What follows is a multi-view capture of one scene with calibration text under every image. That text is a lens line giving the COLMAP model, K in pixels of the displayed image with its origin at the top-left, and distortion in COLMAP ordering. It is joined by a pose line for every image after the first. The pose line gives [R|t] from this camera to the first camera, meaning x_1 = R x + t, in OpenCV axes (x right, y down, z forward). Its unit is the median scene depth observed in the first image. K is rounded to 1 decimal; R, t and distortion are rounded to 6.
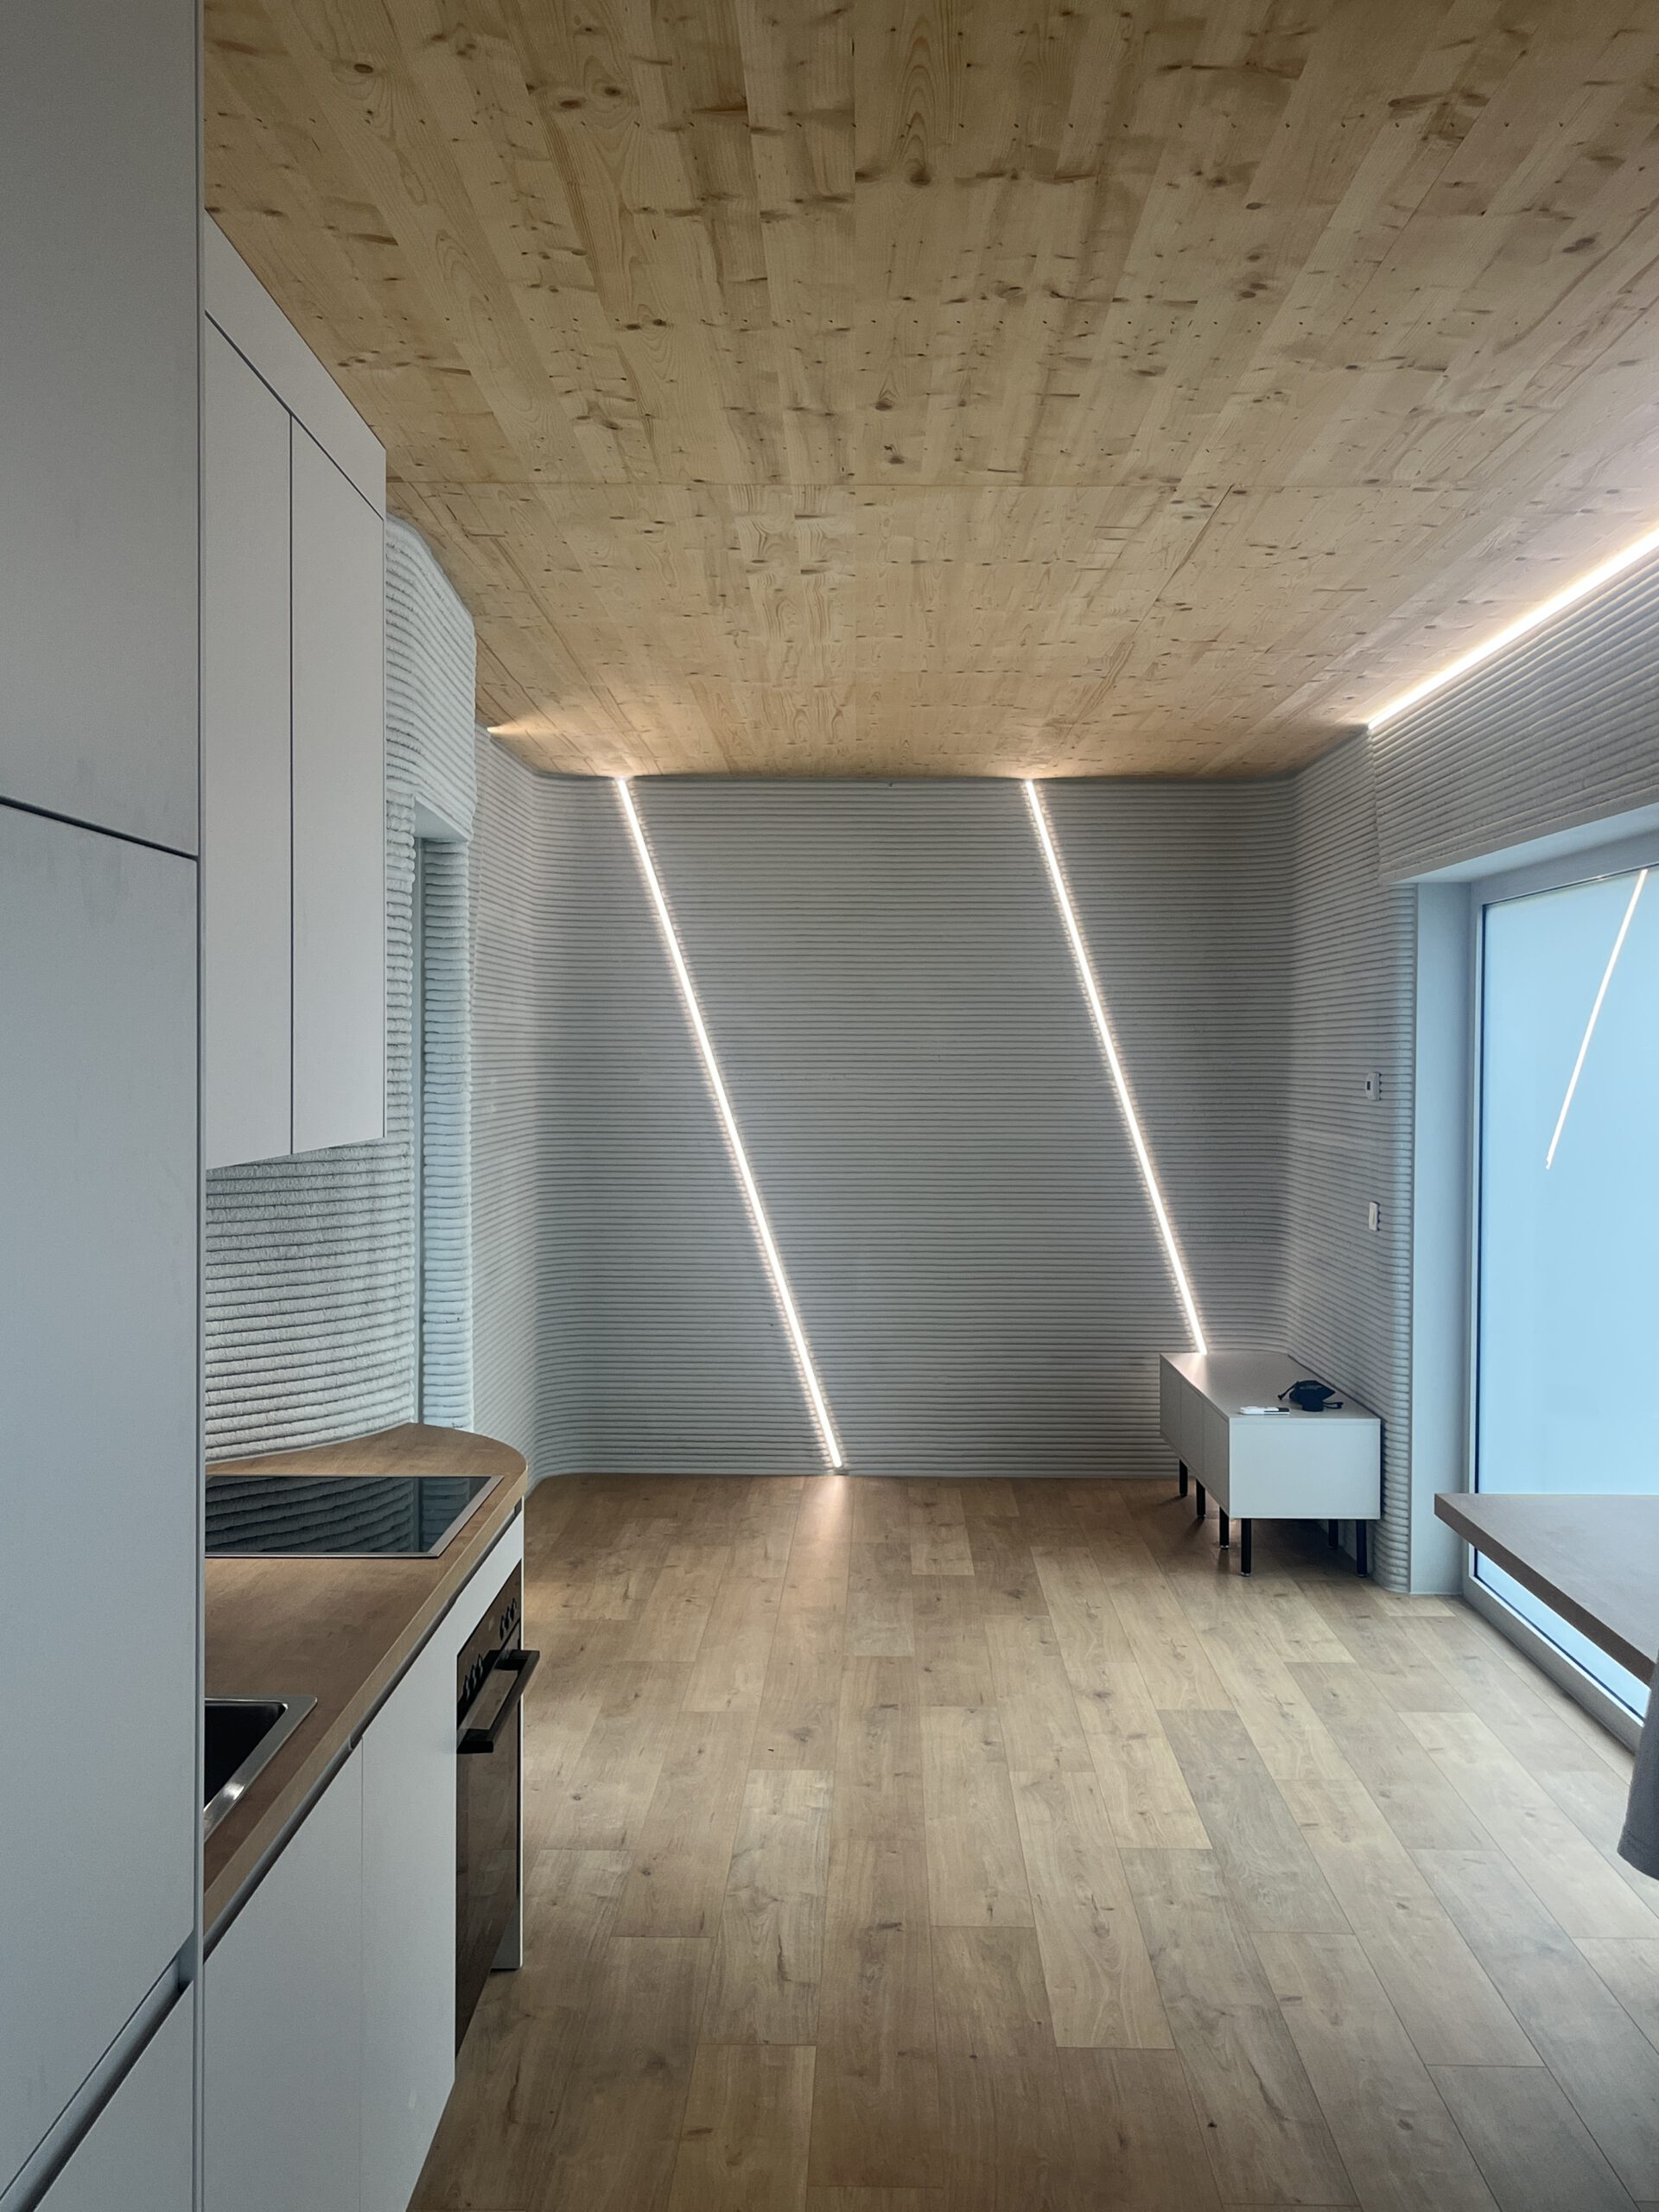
lens RADIAL K [[2084.2, 0, 829.1], [0, 2084.2, 1101.4], [0, 0, 1]] dist [0.021691, 0.000000]
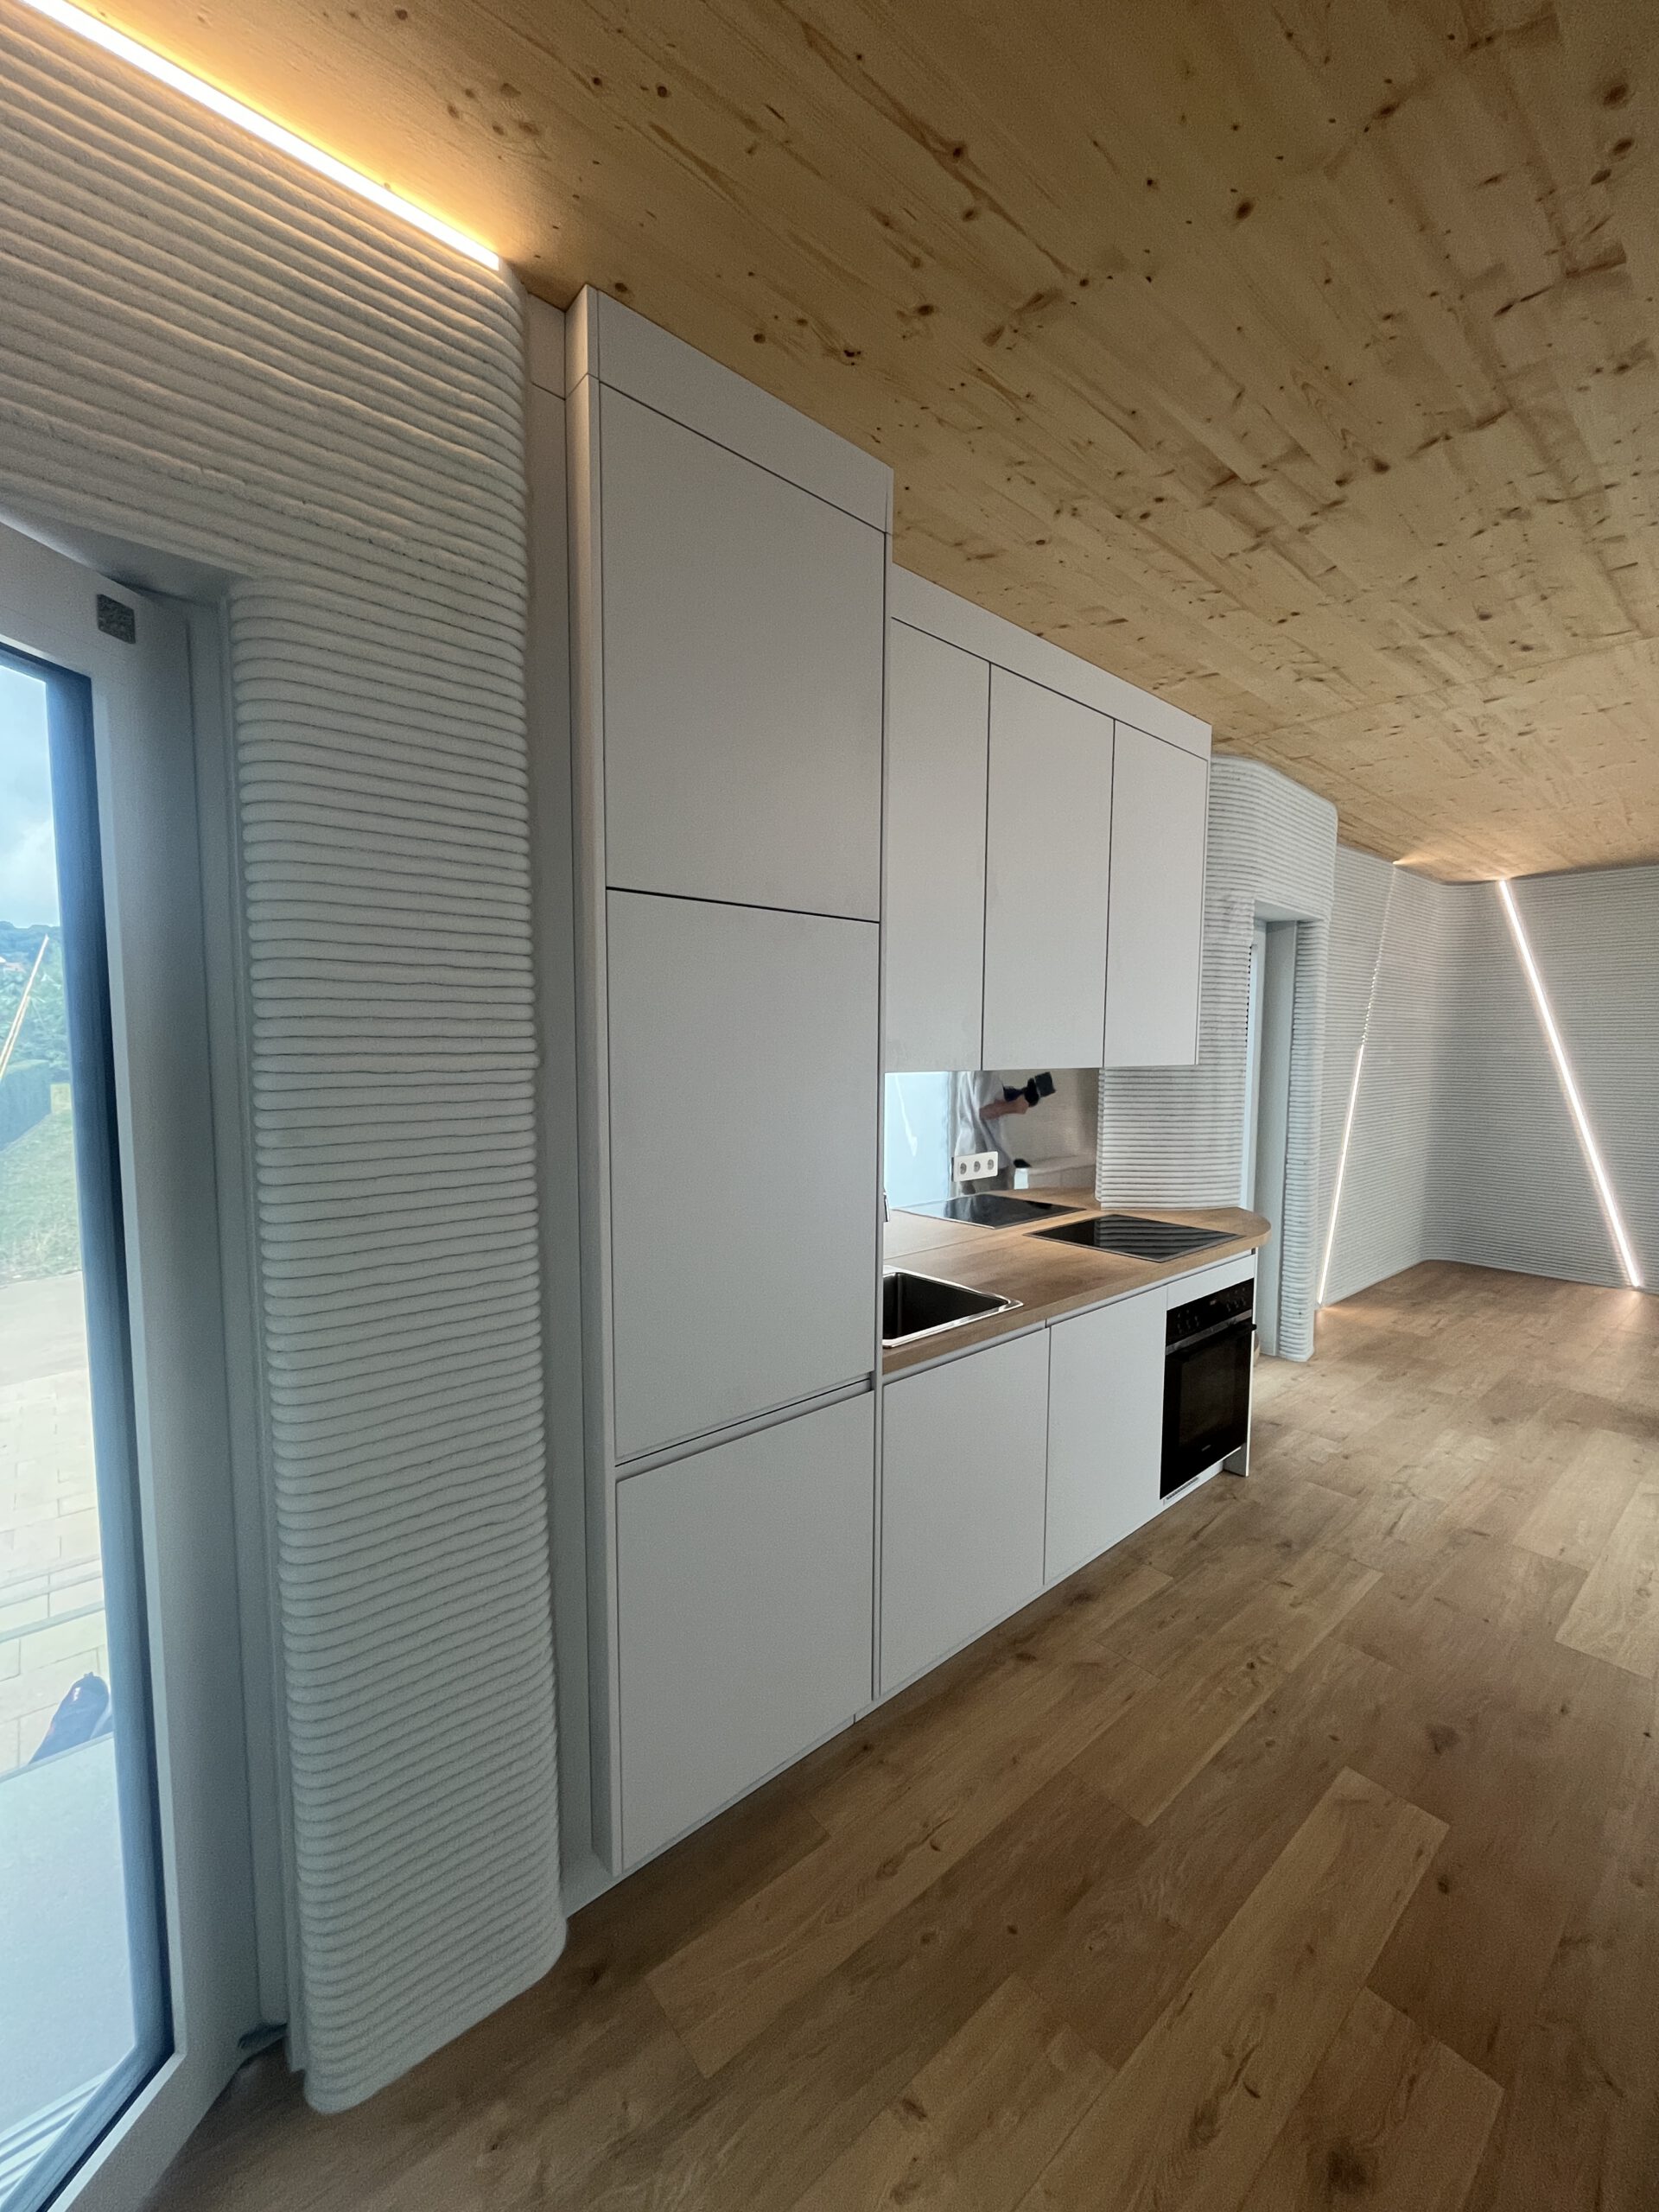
lens RADIAL K [[885.1, 0, 831.2], [0, 885.1, 1112.5], [0, 0, 1]] dist [-0.004646, -0.000457]
pose [[0.667222, 0.059852, -0.742450, 0.216839], [-0.020386, 0.997860, 0.062121, 0.019358], [0.744580, -0.026313, 0.667014, 0.153096]]
